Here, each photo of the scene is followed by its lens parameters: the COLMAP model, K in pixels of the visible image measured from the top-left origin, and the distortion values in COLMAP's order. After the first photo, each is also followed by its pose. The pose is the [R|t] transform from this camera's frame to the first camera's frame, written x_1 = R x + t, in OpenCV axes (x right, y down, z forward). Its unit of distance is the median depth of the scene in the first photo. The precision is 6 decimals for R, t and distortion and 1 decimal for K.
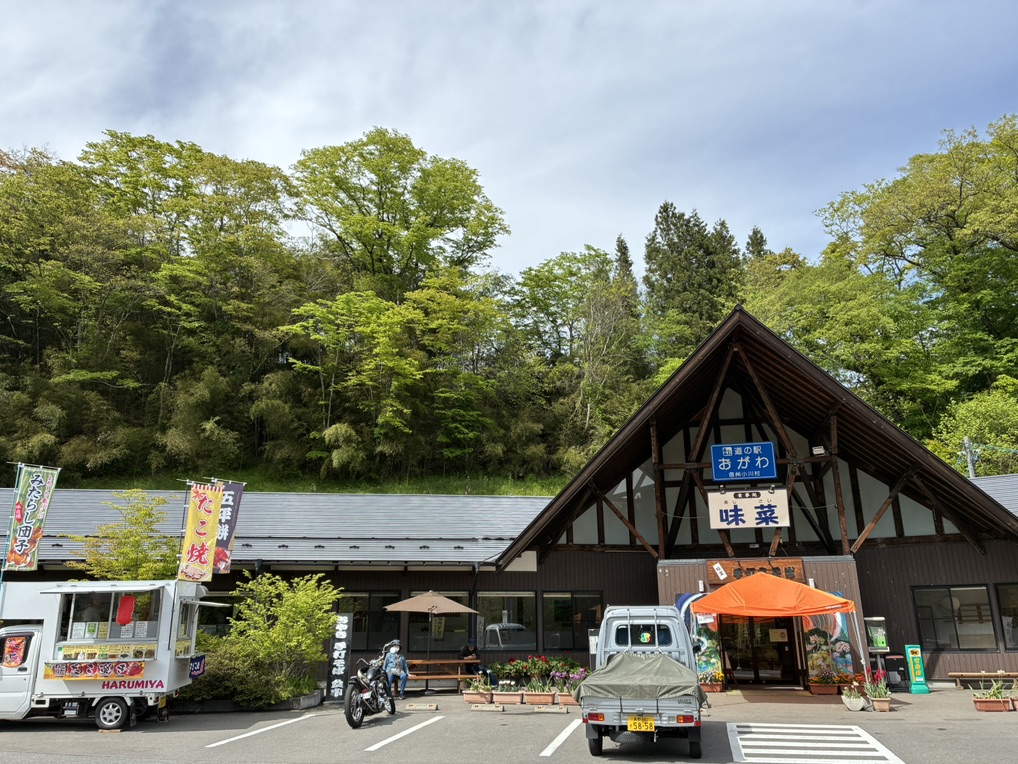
lens RADIAL K [[772.6, 0, 526.6], [0, 772.6, 389.8], [0, 0, 1]] dist [0.057627, -0.044740]
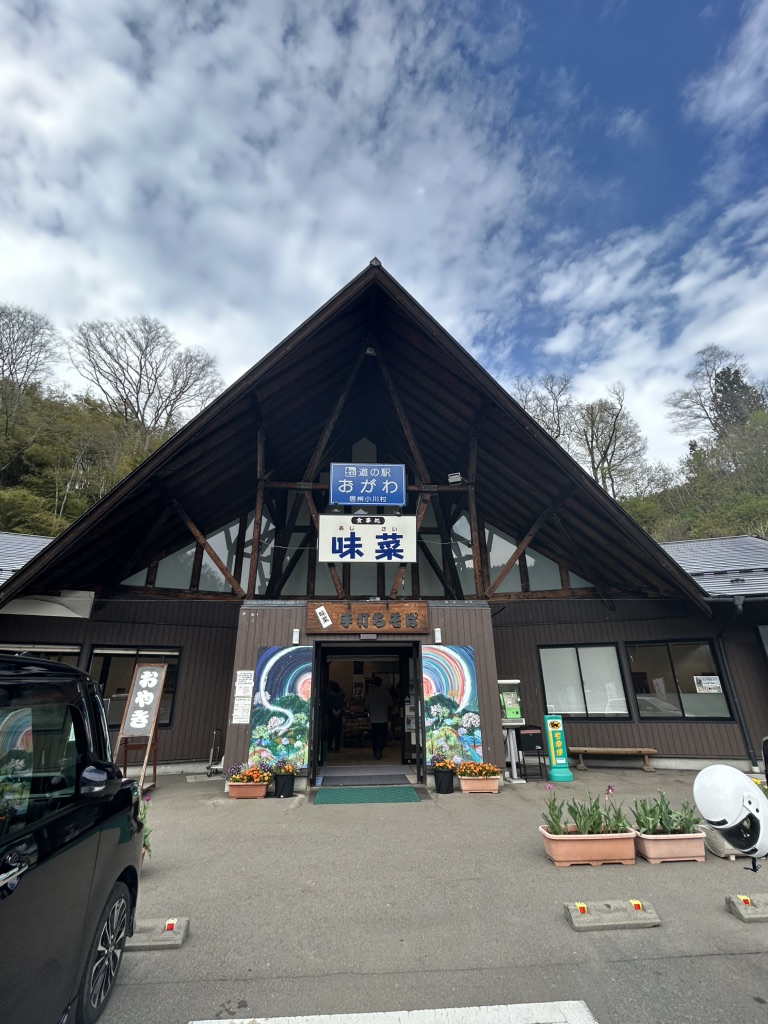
lens RADIAL K [[456.4, 0, 385.4], [0, 456.4, 507.6], [0, 0, 1]] dist [0.002005, -0.000399]
pose [[0.962280, 0.103525, 0.251593, 0.182853], [-0.079496, 0.991407, -0.103890, 0.168458], [-0.260186, 0.079971, 0.962241, 0.549883]]
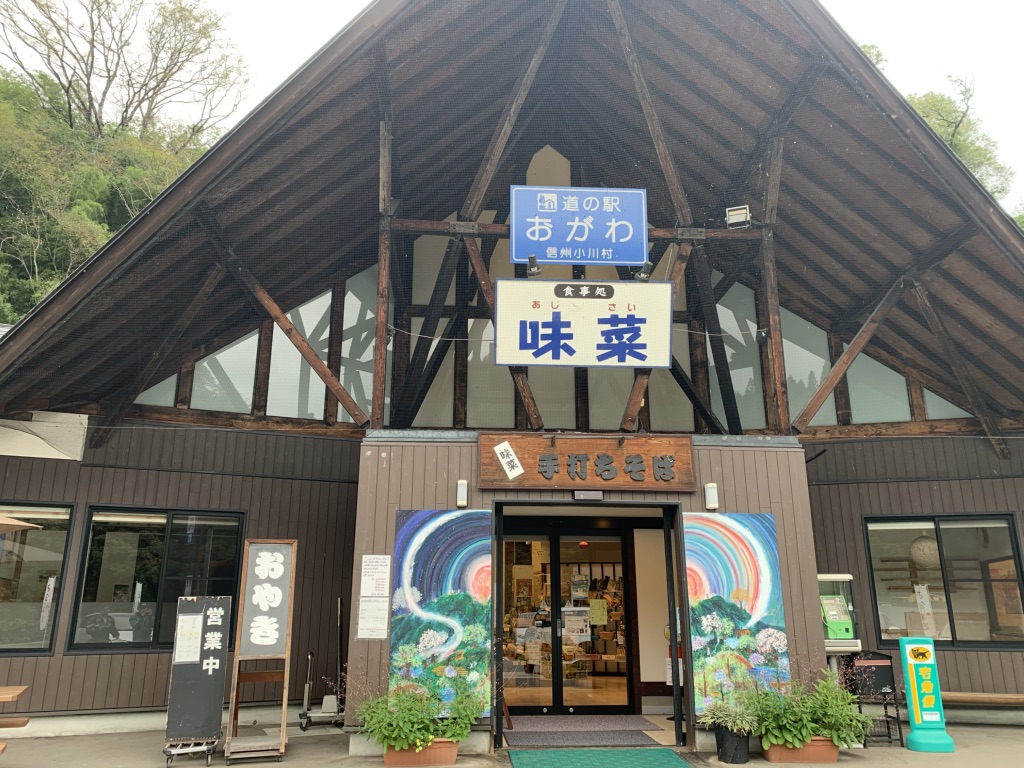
lens RADIAL K [[777.2, 0, 511.1], [0, 777.2, 375.0], [0, 0, 1]] dist [0.057627, -0.044740]
pose [[0.963094, 0.085997, 0.255059, 0.137478], [-0.089711, 0.995964, 0.002941, 0.183850], [-0.253776, -0.025714, 0.966921, 0.587978]]
